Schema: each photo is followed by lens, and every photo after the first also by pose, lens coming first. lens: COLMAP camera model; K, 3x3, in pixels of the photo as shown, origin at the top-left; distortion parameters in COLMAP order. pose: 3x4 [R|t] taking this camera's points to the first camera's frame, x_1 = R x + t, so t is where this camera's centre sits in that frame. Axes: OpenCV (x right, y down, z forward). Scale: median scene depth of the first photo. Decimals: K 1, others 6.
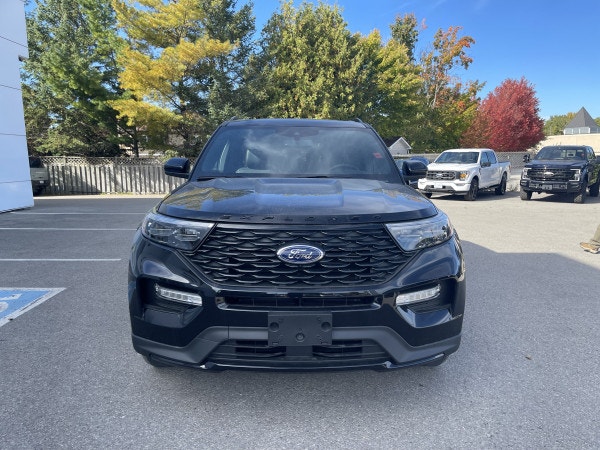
lens RADIAL K [[441.0, 0, 316.1], [0, 441.0, 224.7], [0, 0, 1]] dist [0.005222, 0.000475]
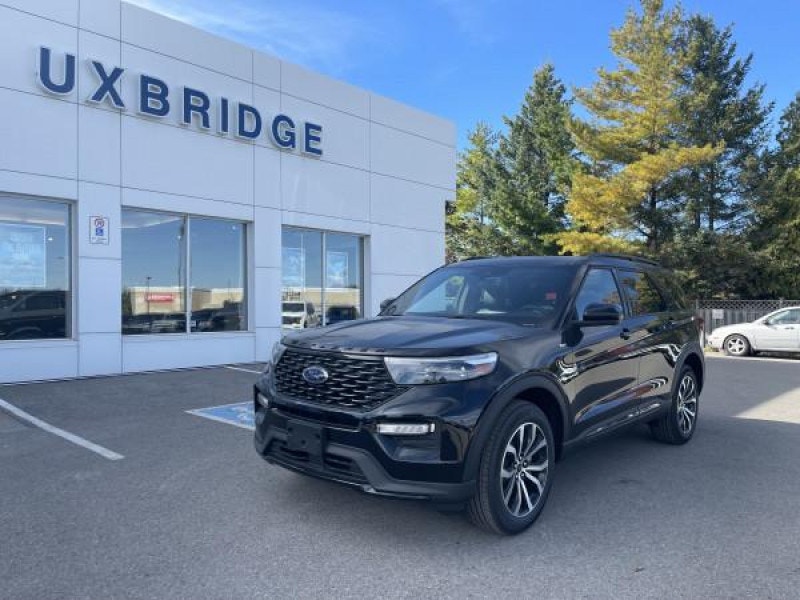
lens RADIAL K [[588.0, 0, 421.4], [0, 588.0, 299.6], [0, 0, 1]] dist [0.005222, 0.000475]
pose [[0.743803, 0.004520, -0.668384, 0.112019], [-0.105827, 0.988160, -0.111086, 0.001006], [0.659968, 0.153359, 0.735475, -0.002772]]
